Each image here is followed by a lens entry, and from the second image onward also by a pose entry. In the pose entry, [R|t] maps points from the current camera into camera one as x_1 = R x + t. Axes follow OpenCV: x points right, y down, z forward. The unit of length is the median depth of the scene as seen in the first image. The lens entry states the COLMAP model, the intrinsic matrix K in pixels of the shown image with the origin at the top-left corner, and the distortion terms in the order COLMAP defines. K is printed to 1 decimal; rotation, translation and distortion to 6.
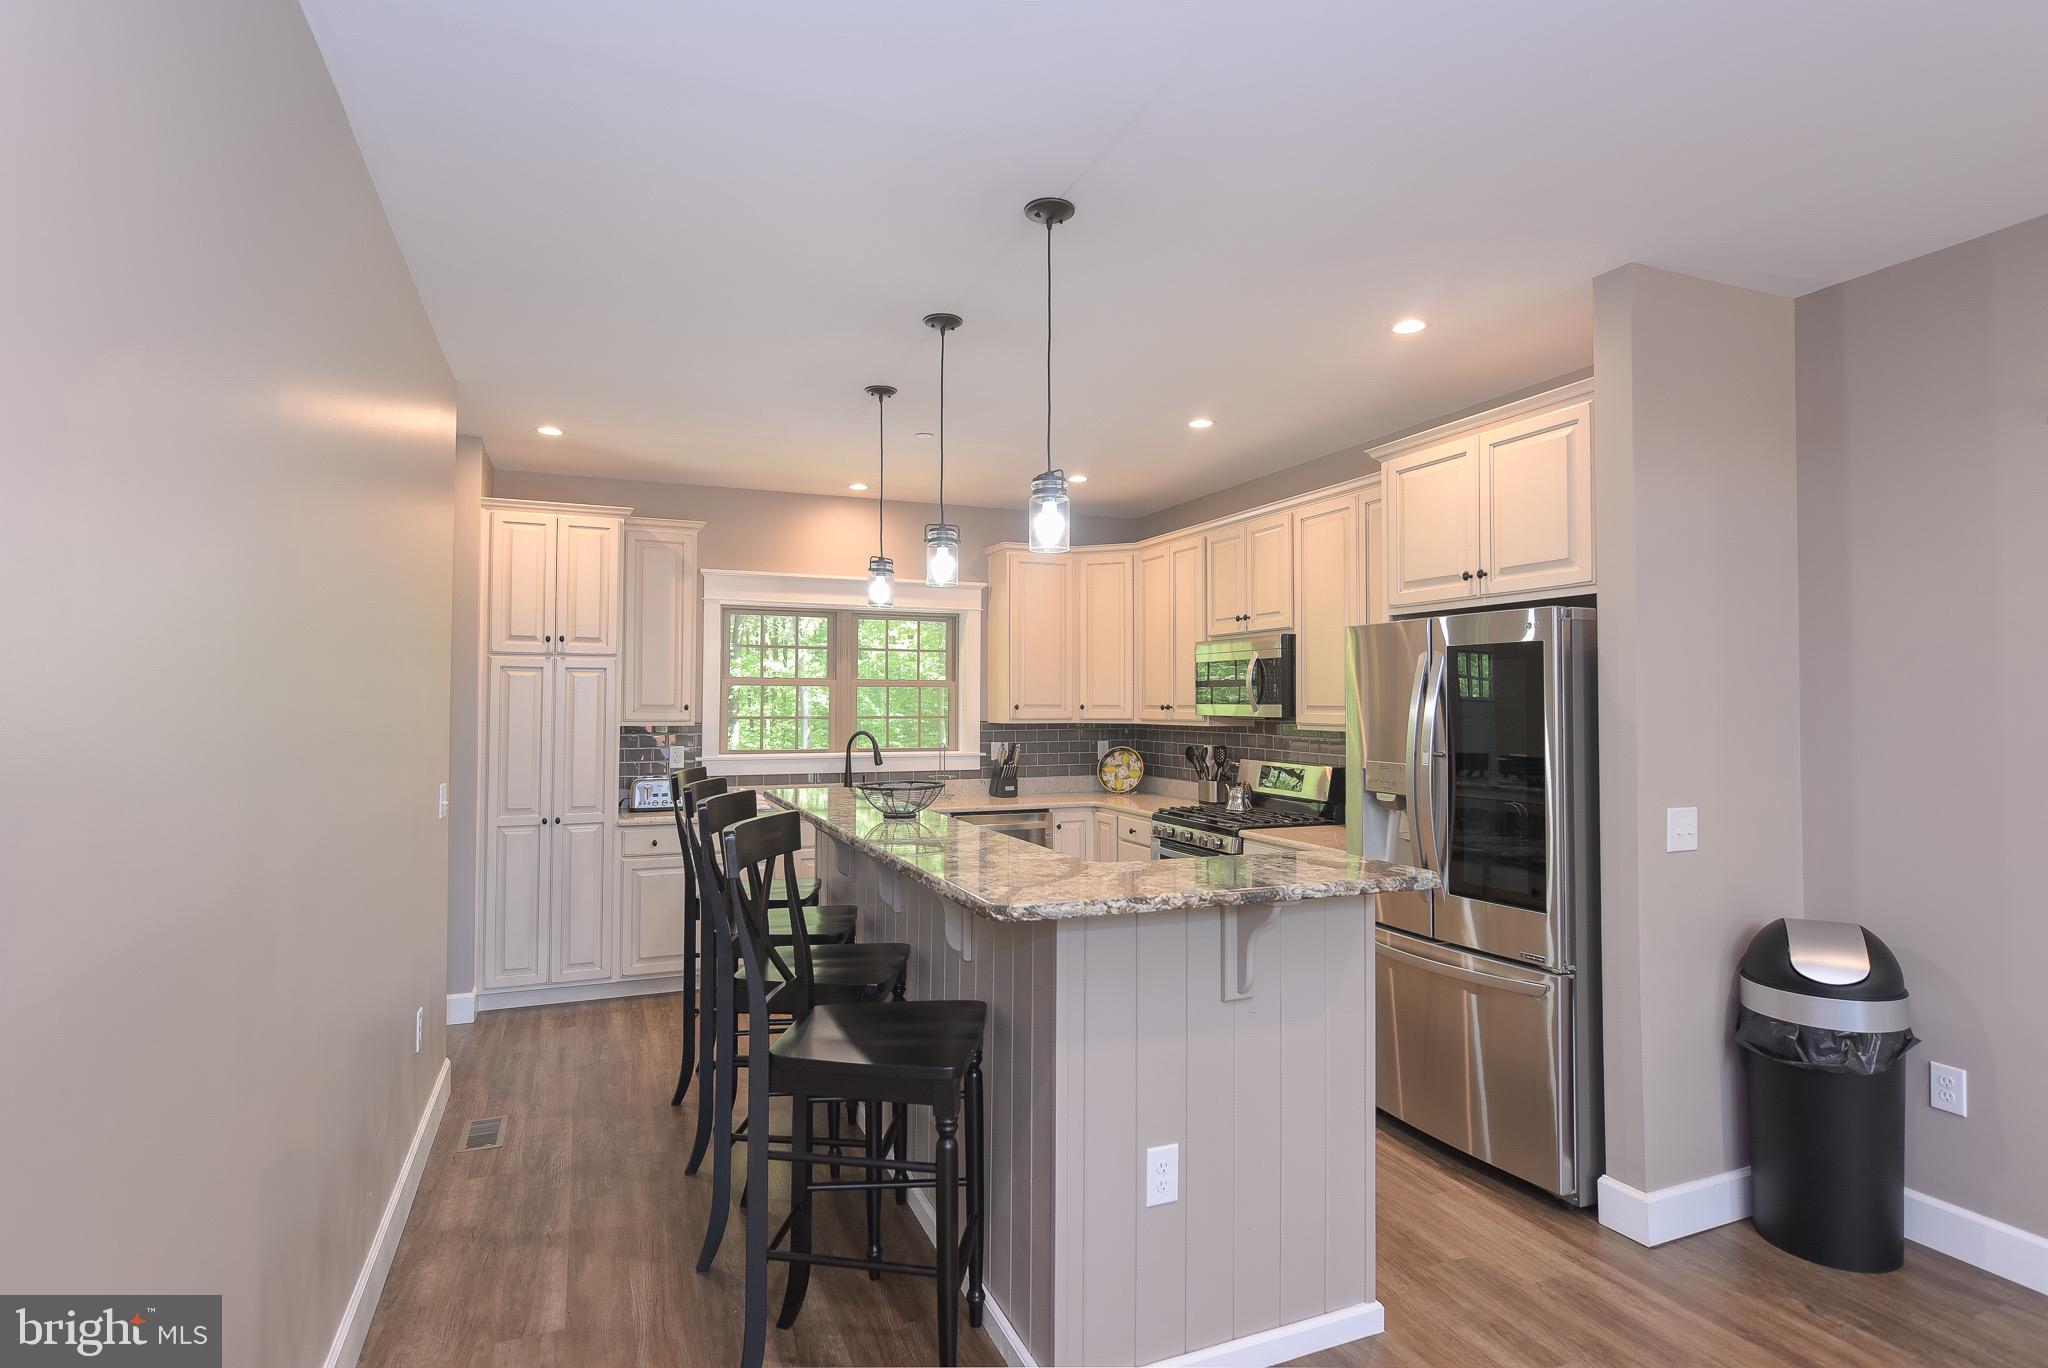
lens RADIAL K [[1032.2, 0, 1024.0], [0, 1032.2, 684.0], [0, 0, 1]] dist [-0.001062, -0.000103]
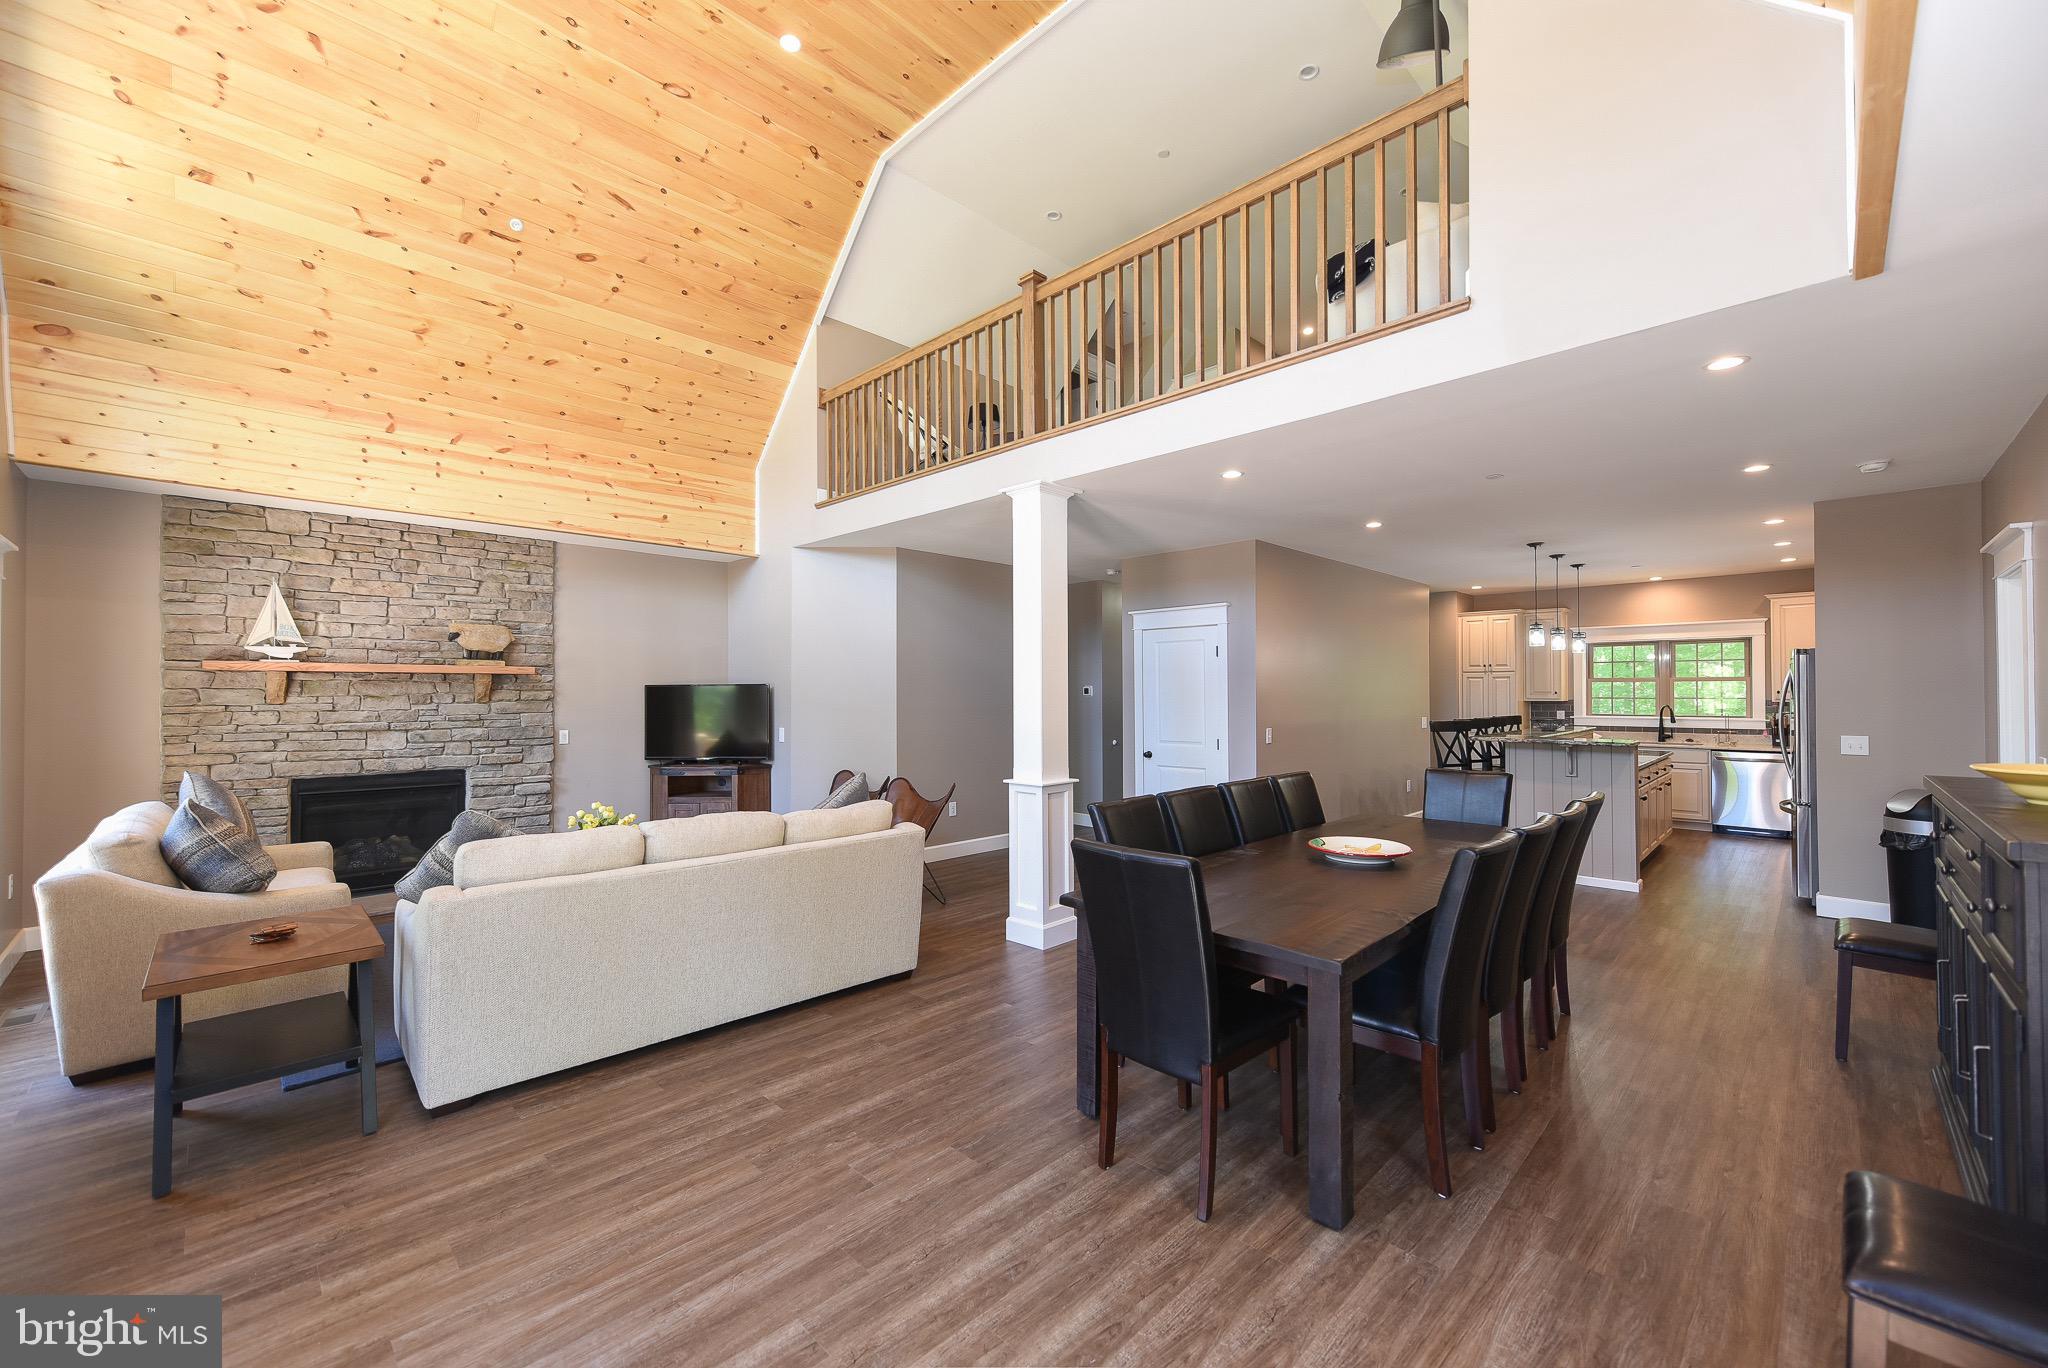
lens RADIAL K [[801.1, 0, 1019.0], [0, 801.1, 684.2], [0, 0, 1]] dist [0.005555, -0.001105]
pose [[0.377433, -0.013005, -0.925946, 0.805364], [0.022529, 0.999734, -0.004858, -0.014047], [0.925763, -0.019027, 0.377625, -0.697607]]
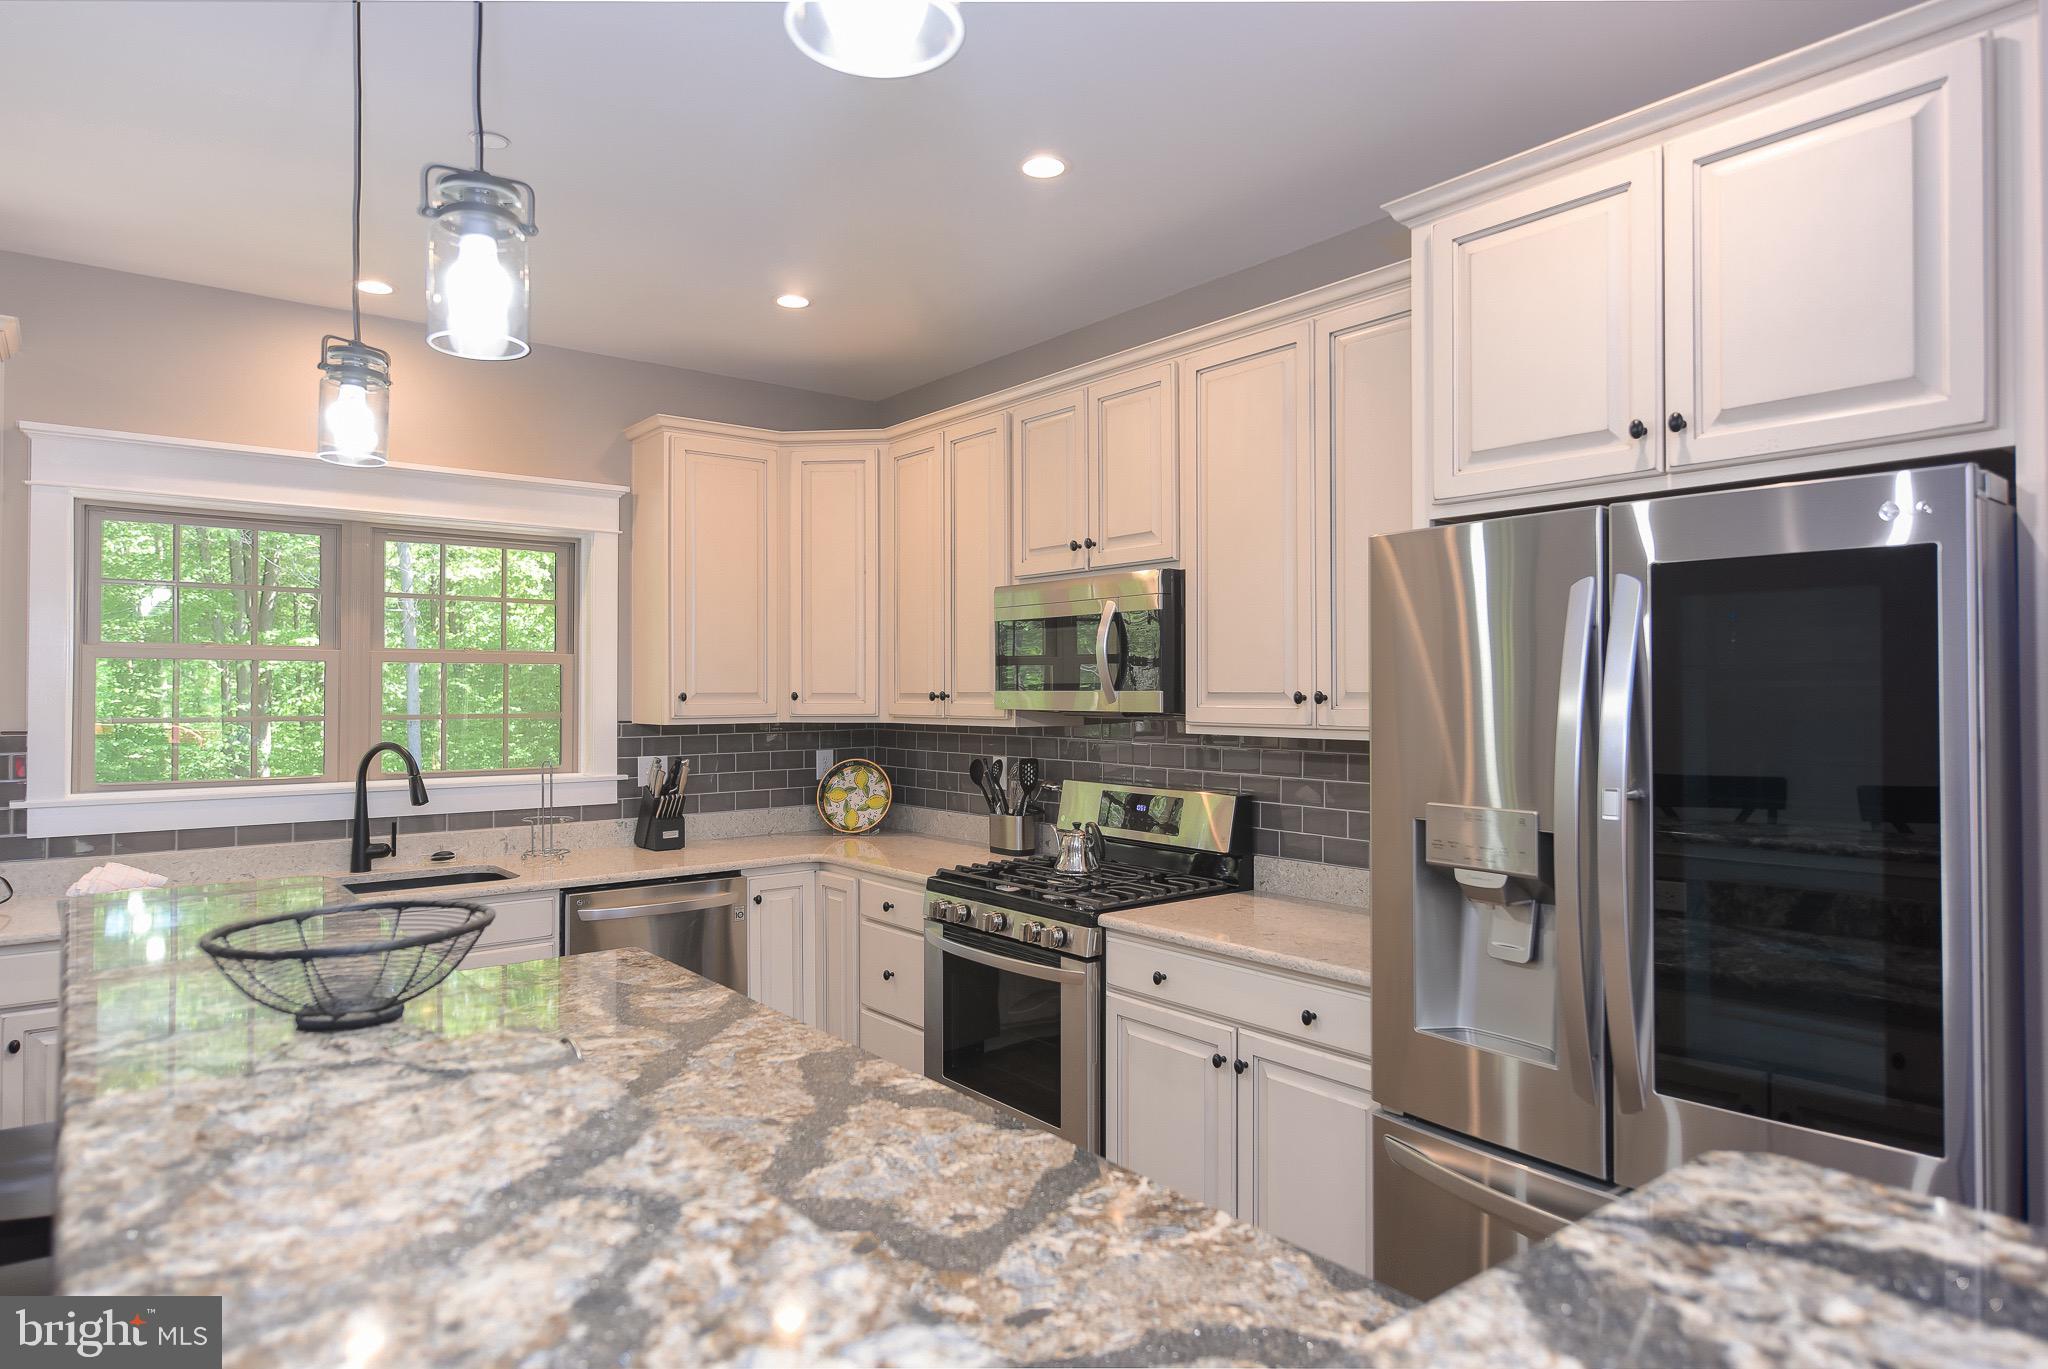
lens RADIAL K [[1189.2, 0, 1024.0], [0, 1189.2, 684.5], [0, 0, 1]] dist [0.003622, 0.000253]
pose [[0.961443, -0.001669, 0.275000, -0.007094], [-0.001927, 0.999916, 0.012806, 0.006728], [-0.274998, -0.012842, 0.961359, 0.320502]]
